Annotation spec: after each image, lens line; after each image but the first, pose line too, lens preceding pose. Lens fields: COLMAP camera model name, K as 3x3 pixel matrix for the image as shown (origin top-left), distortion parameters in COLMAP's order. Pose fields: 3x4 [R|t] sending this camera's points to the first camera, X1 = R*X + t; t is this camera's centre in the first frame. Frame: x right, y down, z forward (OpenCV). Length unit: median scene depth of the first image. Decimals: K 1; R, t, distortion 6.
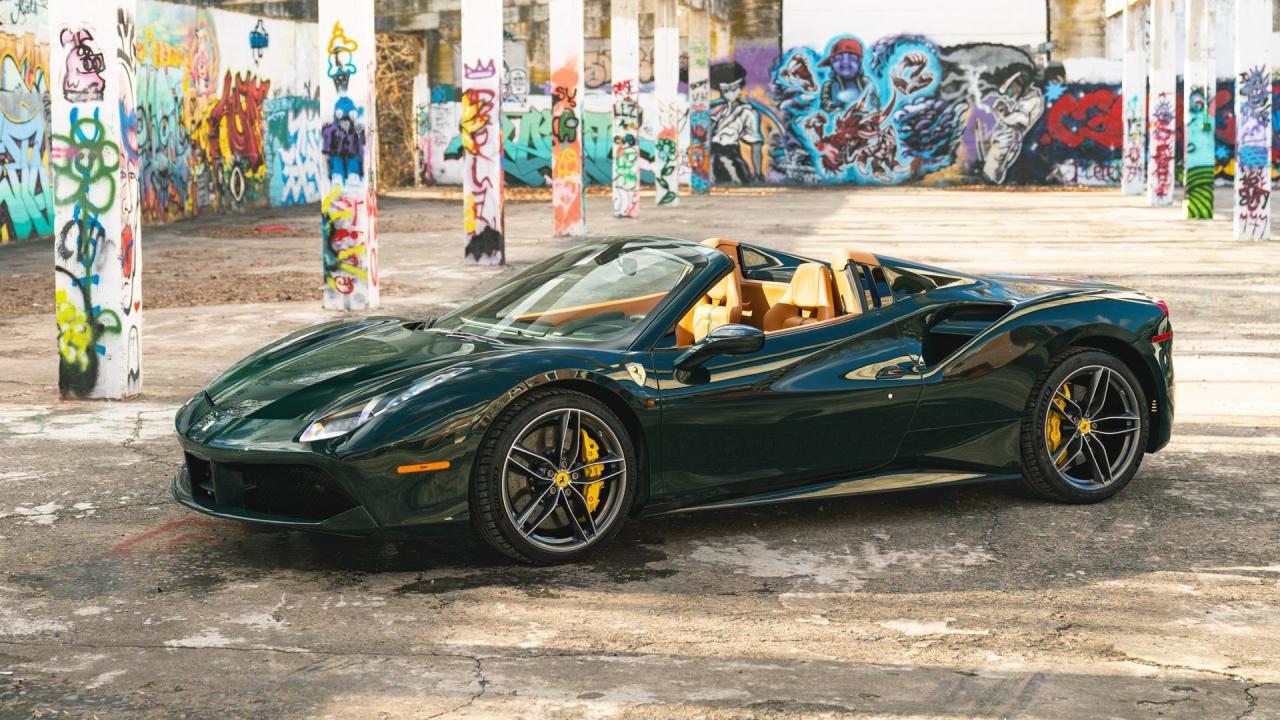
lens RADIAL K [[2271.3, 0, 518.1], [0, 2271.3, 229.6], [0, 0, 1]] dist [0.022918, 0.125377]
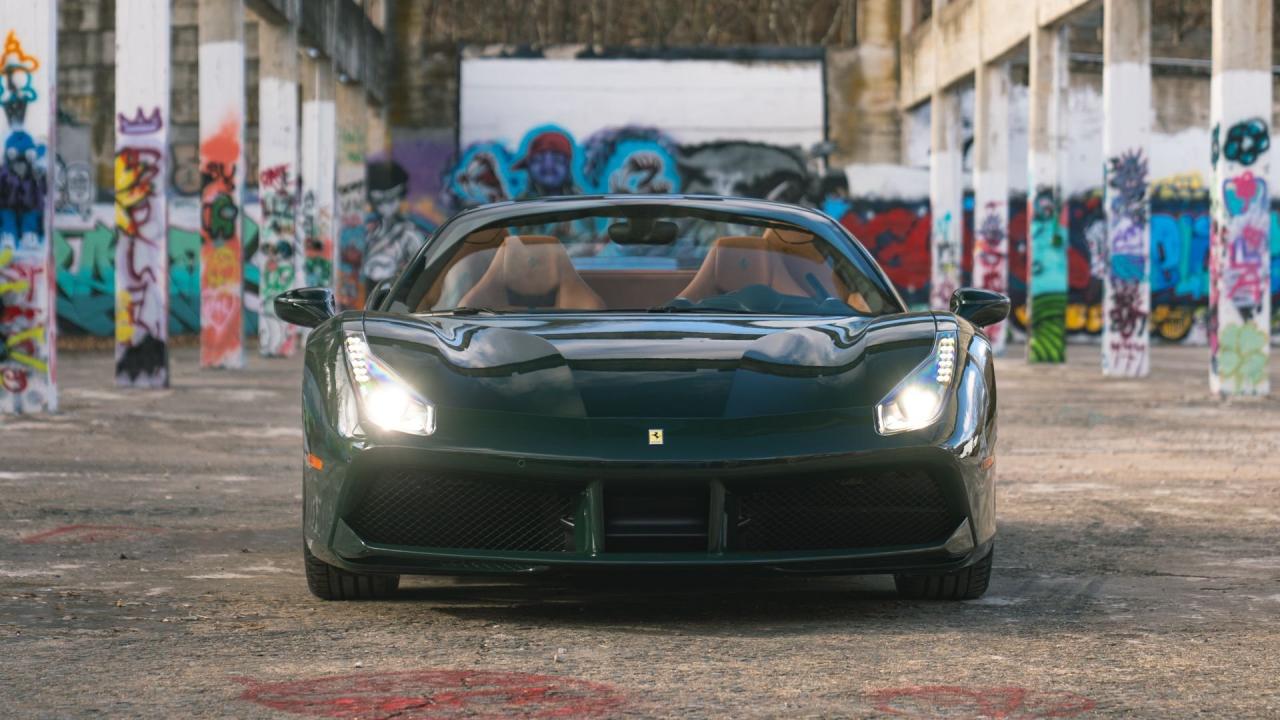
lens RADIAL K [[3448.2, 0, 600.0], [0, 3448.2, 274.3], [0, 0, 1]] dist [0.055359, 0.101243]
pose [[0.983448, 0.013577, 0.180682, -0.058435], [-0.003889, 0.998541, -0.053867, 0.031591], [-0.181150, 0.052273, 0.982065, -0.102613]]
